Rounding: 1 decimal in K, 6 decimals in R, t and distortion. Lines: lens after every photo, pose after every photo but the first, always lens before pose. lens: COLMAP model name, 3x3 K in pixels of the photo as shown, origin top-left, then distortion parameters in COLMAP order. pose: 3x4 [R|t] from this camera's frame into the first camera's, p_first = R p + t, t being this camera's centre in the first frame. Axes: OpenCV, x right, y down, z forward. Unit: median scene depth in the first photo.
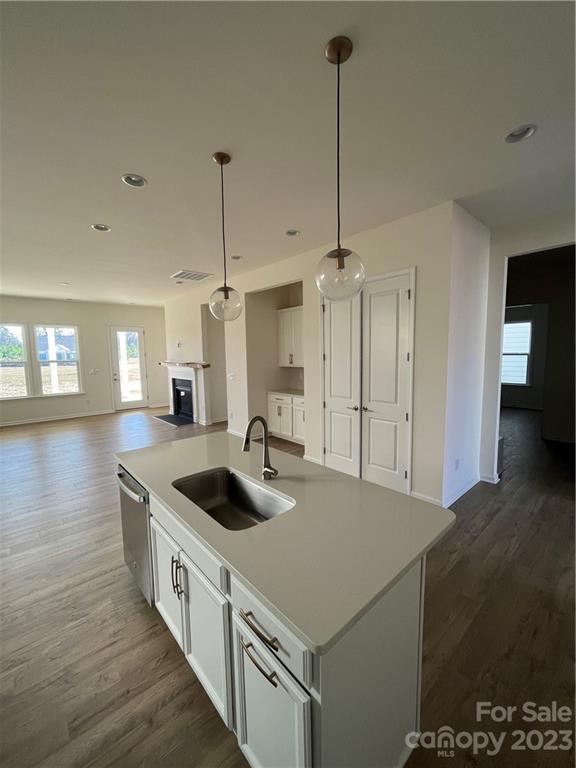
lens RADIAL K [[309.0, 0, 288.0], [0, 309.0, 384.0], [0, 0, 1]] dist [0.003828, -0.000360]
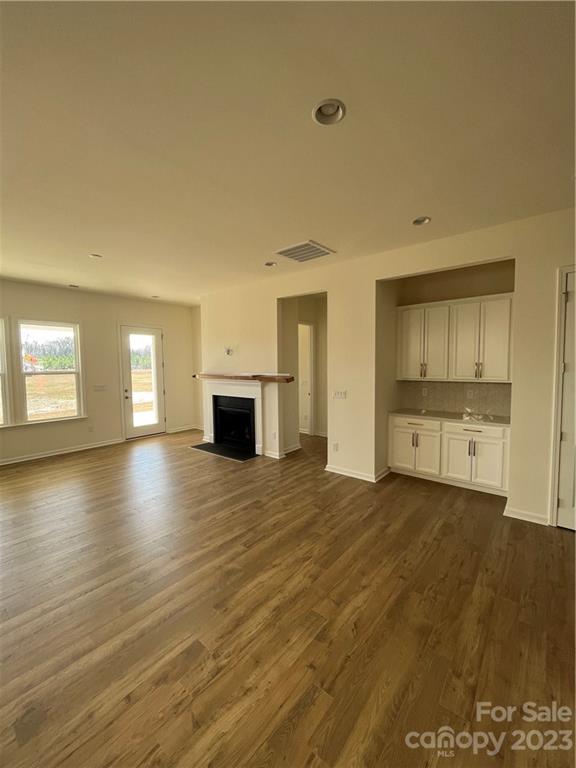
lens RADIAL K [[309.0, 0, 288.0], [0, 309.0, 384.0], [0, 0, 1]] dist [0.003828, -0.000360]
pose [[0.987701, -0.003232, 0.156323, -0.347966], [0.009534, 0.999171, -0.039585, -0.015789], [-0.156066, 0.040589, 0.986912, 0.242117]]
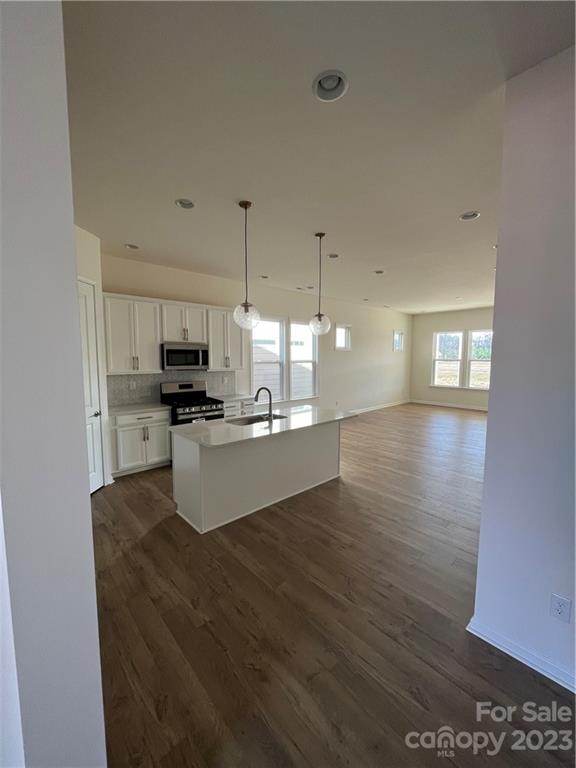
lens RADIAL K [[309.0, 0, 288.0], [0, 309.0, 384.0], [0, 0, 1]] dist [0.003828, -0.000360]
pose [[0.019589, 0.112241, -0.993488, 0.444756], [-0.106616, 0.988247, 0.109546, -0.037252], [0.994107, 0.103775, 0.031326, 0.255565]]
